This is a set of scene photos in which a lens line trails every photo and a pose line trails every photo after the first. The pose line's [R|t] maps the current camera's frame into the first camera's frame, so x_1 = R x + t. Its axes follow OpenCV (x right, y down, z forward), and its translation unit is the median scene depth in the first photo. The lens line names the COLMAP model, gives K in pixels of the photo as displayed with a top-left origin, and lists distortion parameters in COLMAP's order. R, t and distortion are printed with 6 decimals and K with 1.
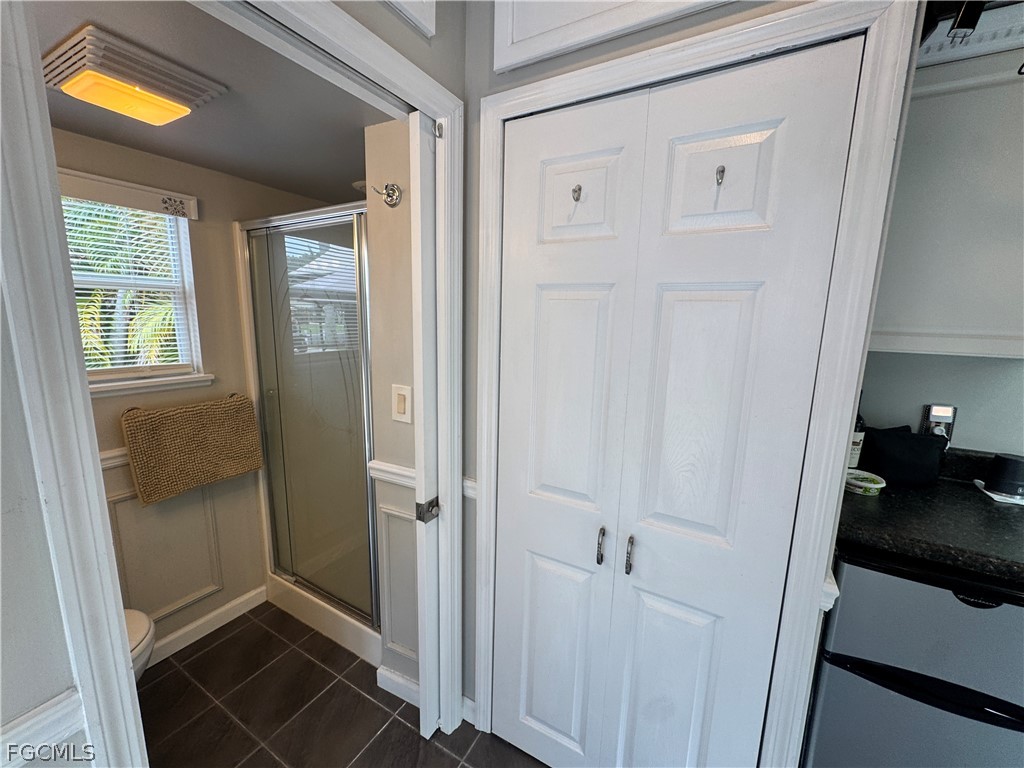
lens RADIAL K [[408.1, 0, 512.0], [0, 408.1, 384.0], [0, 0, 1]] dist [-0.000644, -0.000088]
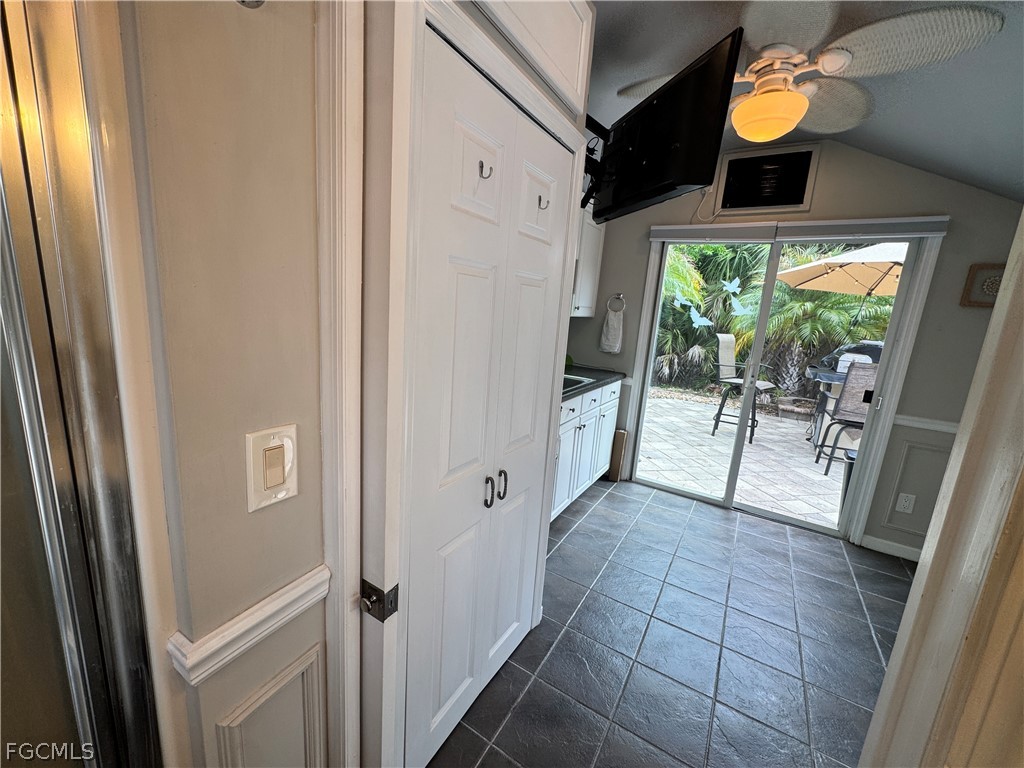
lens RADIAL K [[408.1, 0, 512.0], [0, 408.1, 384.0], [0, 0, 1]] dist [-0.000644, -0.000088]
pose [[0.028527, -0.210984, 0.977073, -0.775276], [0.099455, 0.973220, 0.207248, -0.126463], [-0.994633, 0.091262, 0.048746, 0.766949]]
